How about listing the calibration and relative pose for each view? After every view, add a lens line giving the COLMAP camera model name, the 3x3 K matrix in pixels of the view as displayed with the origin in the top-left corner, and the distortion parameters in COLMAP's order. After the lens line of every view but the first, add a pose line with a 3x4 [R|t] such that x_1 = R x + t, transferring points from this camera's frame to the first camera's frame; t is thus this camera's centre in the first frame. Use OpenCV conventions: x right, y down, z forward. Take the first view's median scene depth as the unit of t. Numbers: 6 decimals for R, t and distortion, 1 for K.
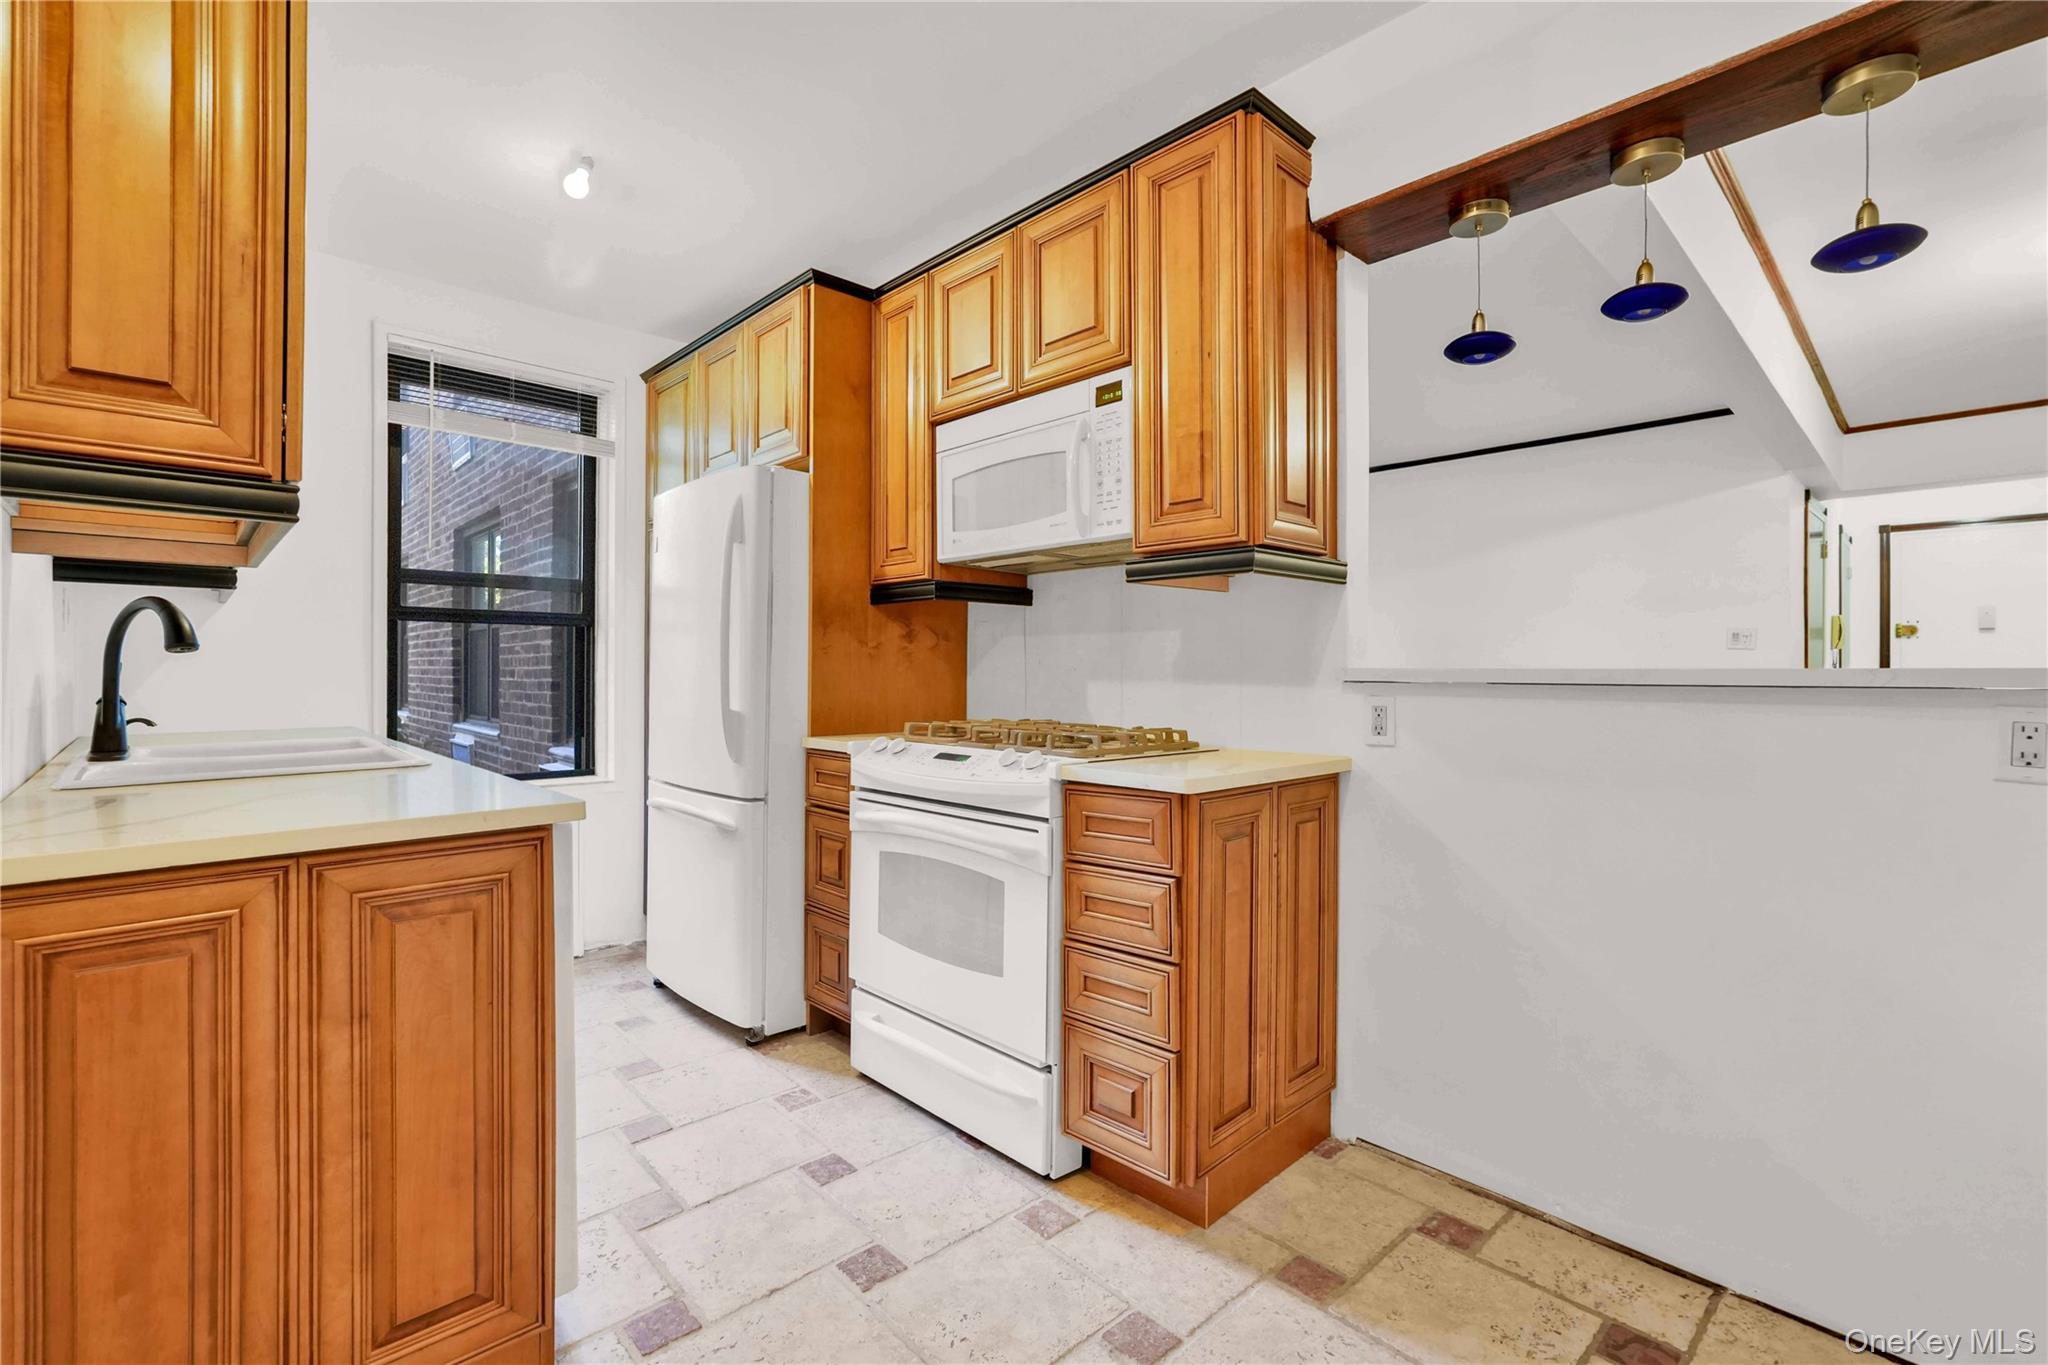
lens RADIAL K [[900.5, 0, 1028.8], [0, 900.5, 670.8], [0, 0, 1]] dist [-0.014951, 0.007315]
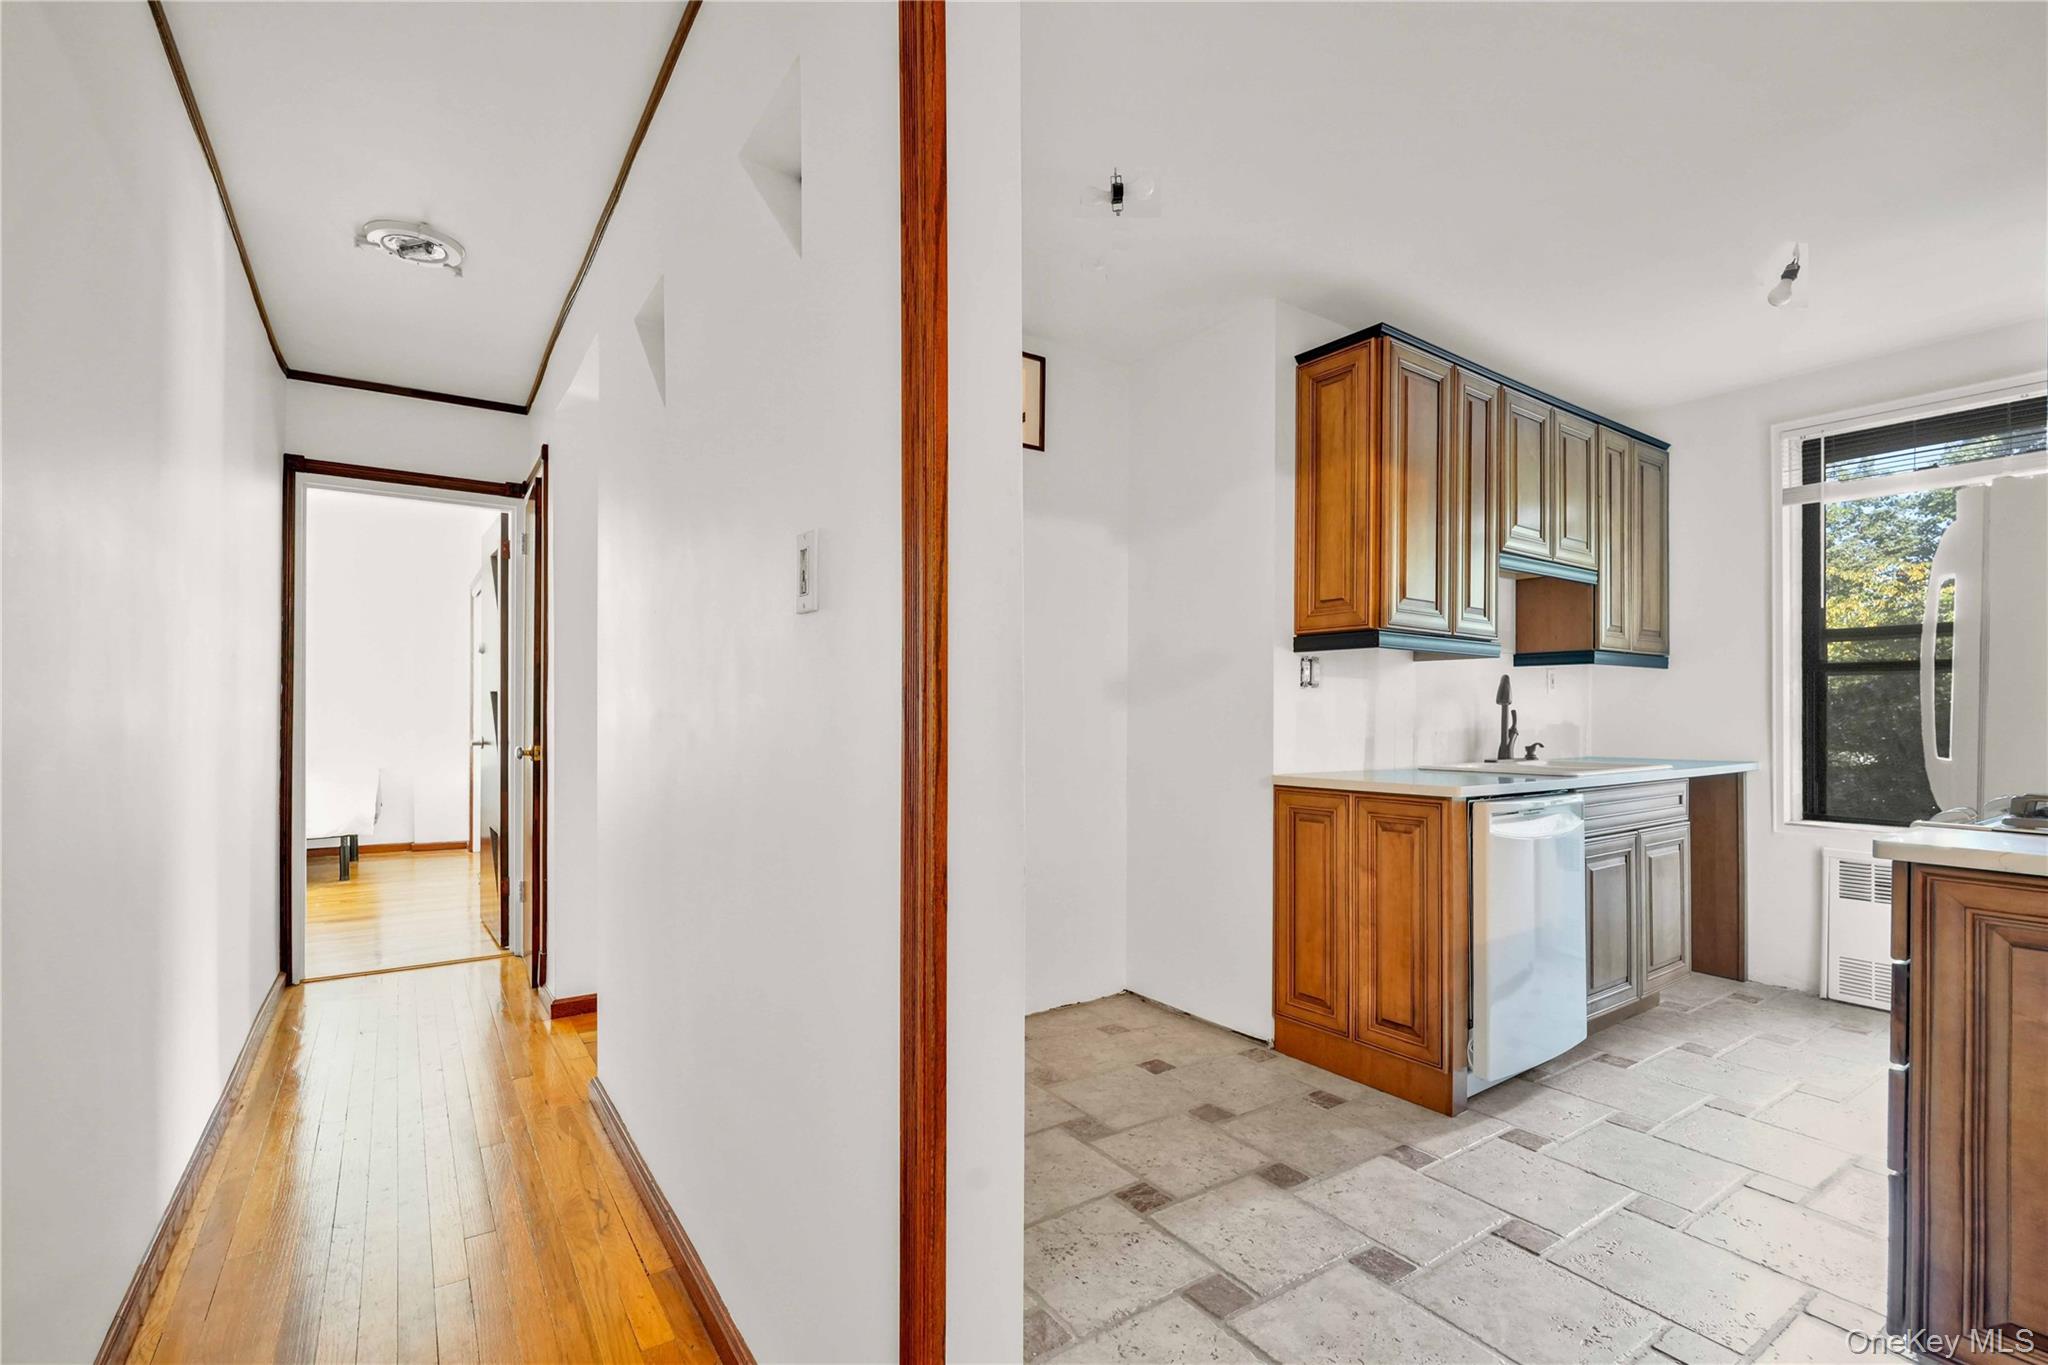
lens RADIAL K [[900.5, 0, 1006.9], [0, 900.5, 718.5], [0, 0, 1]] dist [-0.014951, 0.007315]
pose [[-0.170729, -0.004017, -0.985310, 1.586110], [-0.007301, 0.999969, -0.002812, 0.026470], [0.985291, 0.006714, -0.170753, 0.481366]]
